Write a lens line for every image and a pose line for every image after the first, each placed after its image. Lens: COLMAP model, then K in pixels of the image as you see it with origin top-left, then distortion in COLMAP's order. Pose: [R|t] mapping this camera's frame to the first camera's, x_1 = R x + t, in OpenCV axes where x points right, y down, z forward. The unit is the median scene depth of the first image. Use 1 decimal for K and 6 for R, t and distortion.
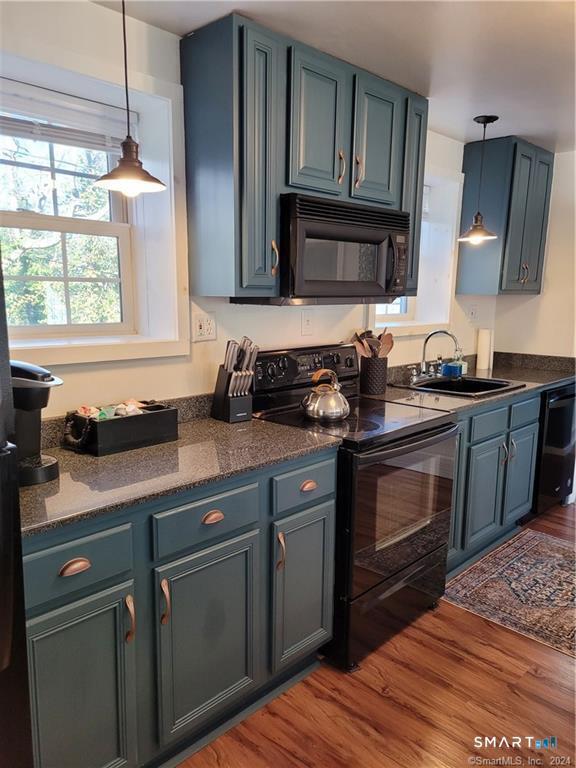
lens RADIAL K [[584.6, 0, 283.2], [0, 584.6, 393.6], [0, 0, 1]] dist [0.055856, -0.010555]
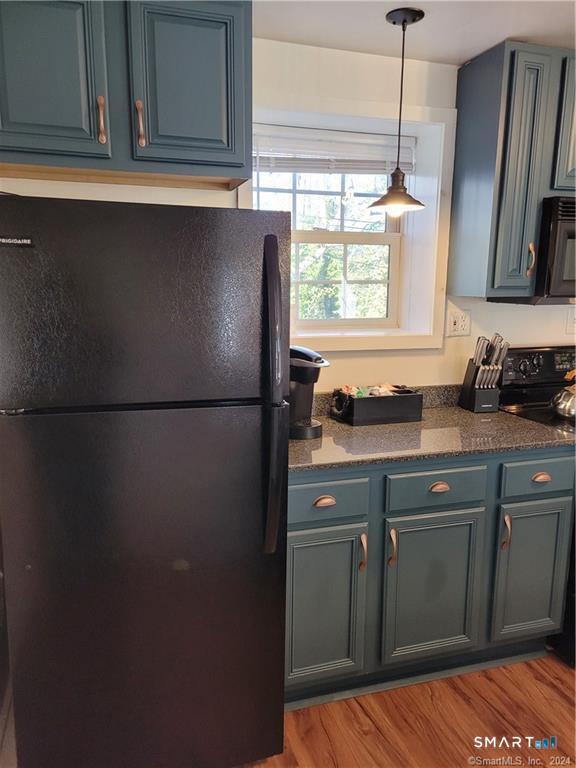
lens RADIAL K [[584.6, 0, 283.2], [0, 584.6, 393.6], [0, 0, 1]] dist [0.055856, -0.010555]
pose [[0.887797, 0.084620, -0.452388, 0.098537], [-0.077911, 0.996398, 0.033481, 0.007537], [0.453592, 0.005522, 0.891192, -0.157501]]
